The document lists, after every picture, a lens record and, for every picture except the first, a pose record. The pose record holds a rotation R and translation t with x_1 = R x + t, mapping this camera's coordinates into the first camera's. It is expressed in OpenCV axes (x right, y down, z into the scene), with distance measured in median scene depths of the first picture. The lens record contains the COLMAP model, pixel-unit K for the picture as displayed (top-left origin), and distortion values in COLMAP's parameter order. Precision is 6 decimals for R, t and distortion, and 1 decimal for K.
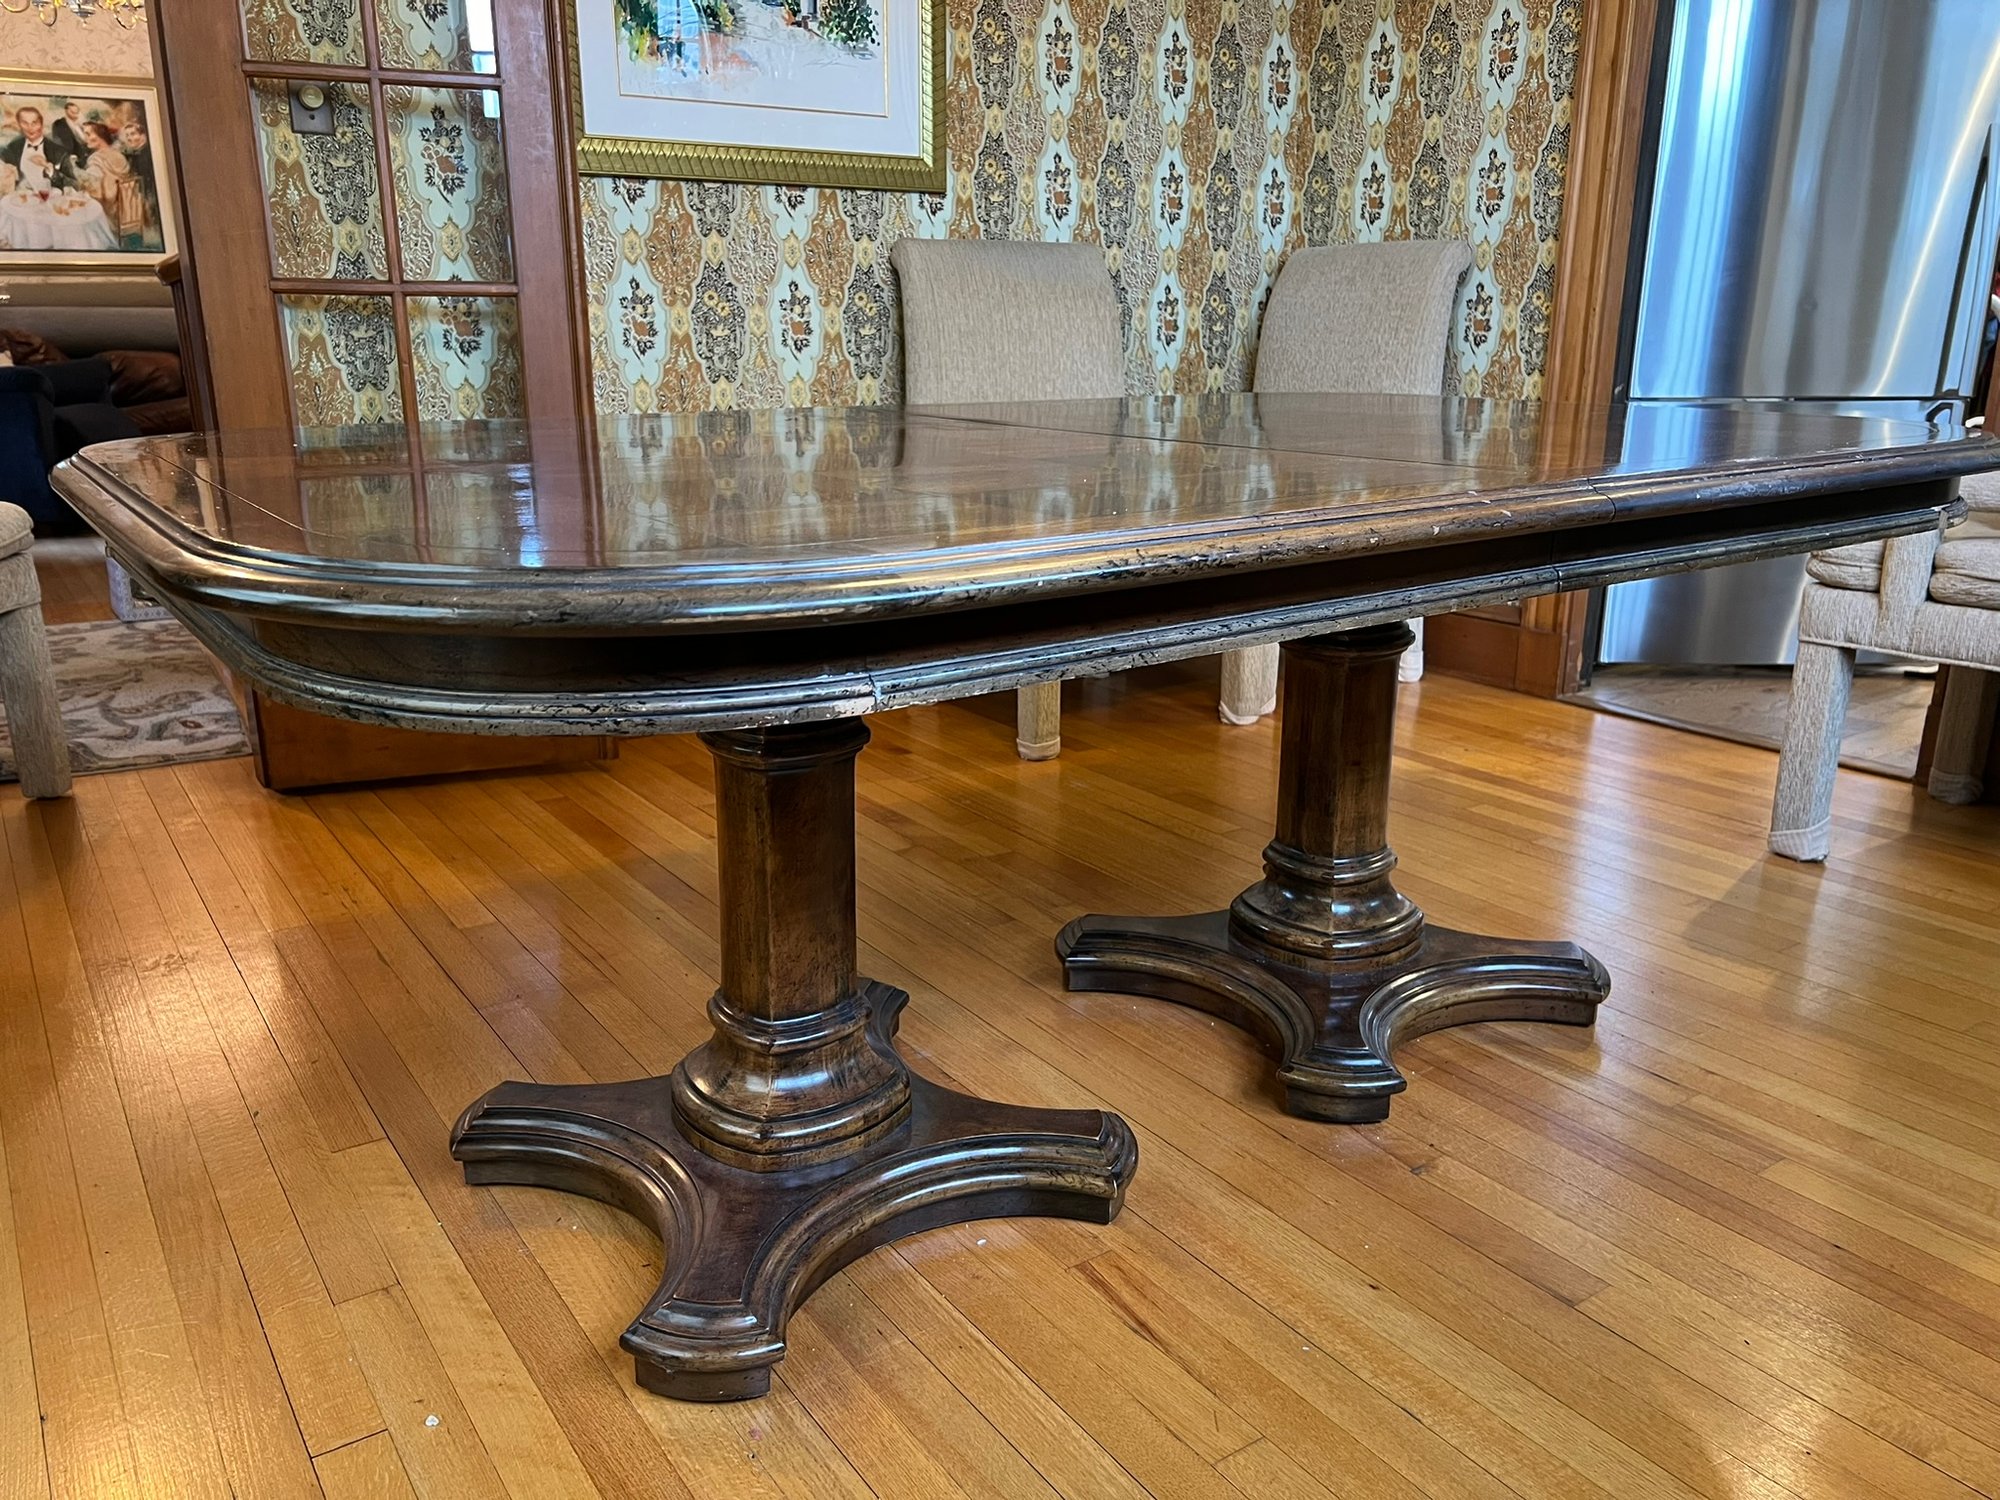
lens RADIAL K [[1502.5, 0, 994.0], [0, 1502.5, 753.9], [0, 0, 1]] dist [0.059578, -0.069522]
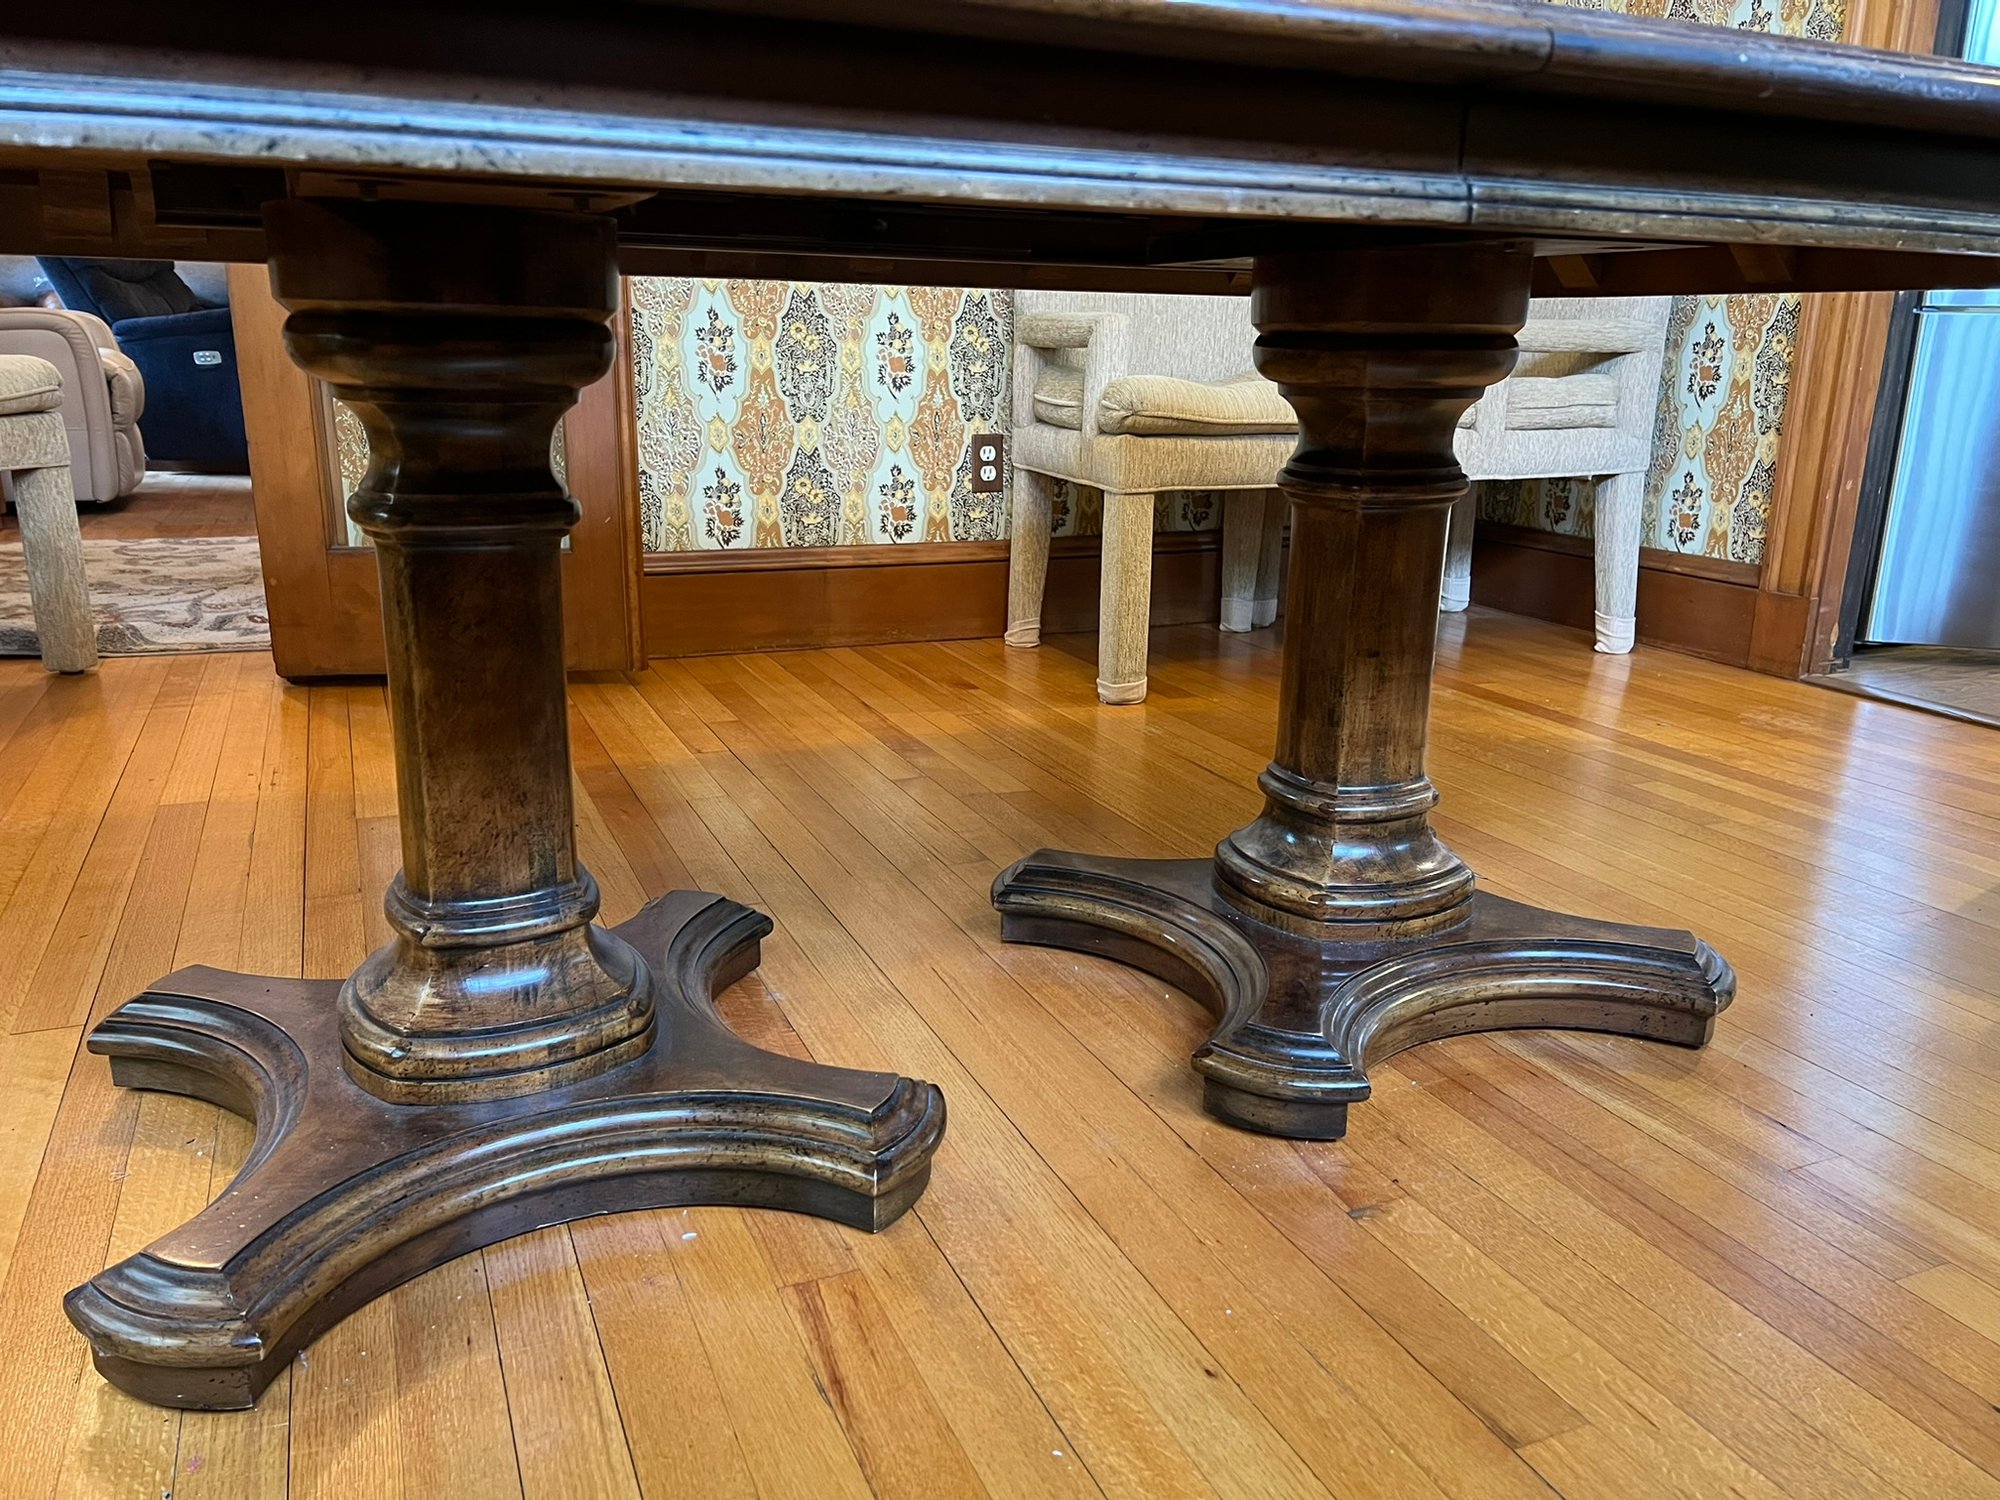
lens RADIAL K [[1502.5, 0, 1003.6], [0, 1502.5, 755.1], [0, 0, 1]] dist [0.059578, -0.069522]
pose [[0.981412, 0.065460, -0.180406, 0.197439], [-0.067780, 0.997678, -0.006718, 0.071098], [0.179548, 0.018821, 0.983569, 0.249000]]
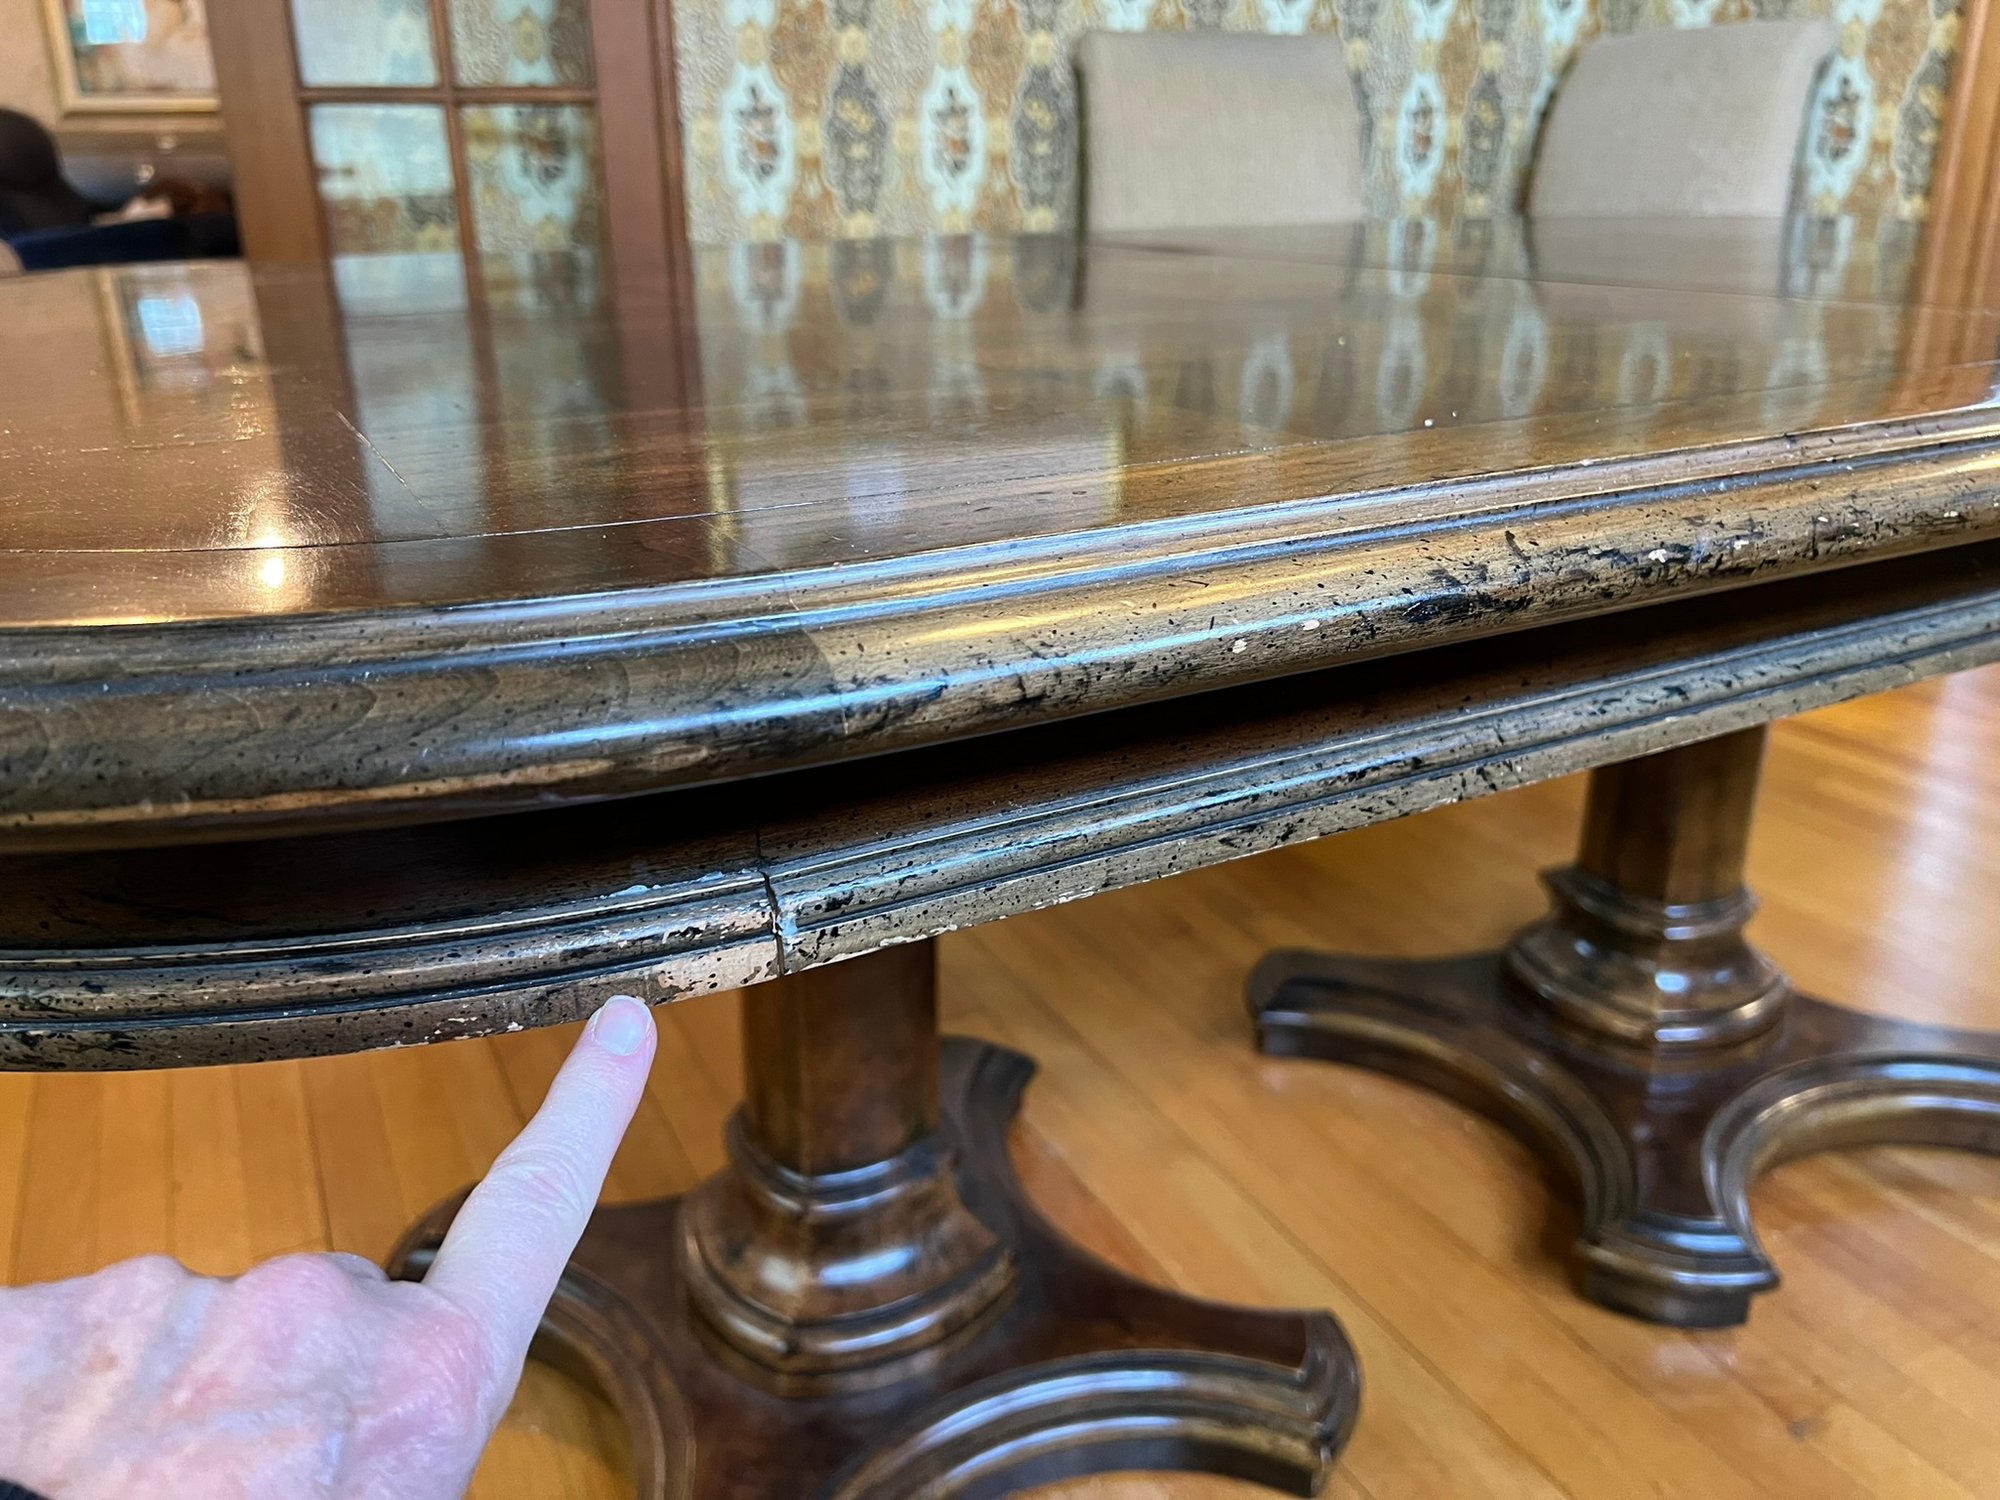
lens RADIAL K [[1502.5, 0, 996.9], [0, 1502.5, 755.5], [0, 0, 1]] dist [0.059578, -0.069522]
pose [[0.991581, 0.036431, -0.124256, 0.008594], [-0.025086, 0.995473, 0.091674, -0.053513], [0.127033, -0.087785, 0.988006, 0.289811]]
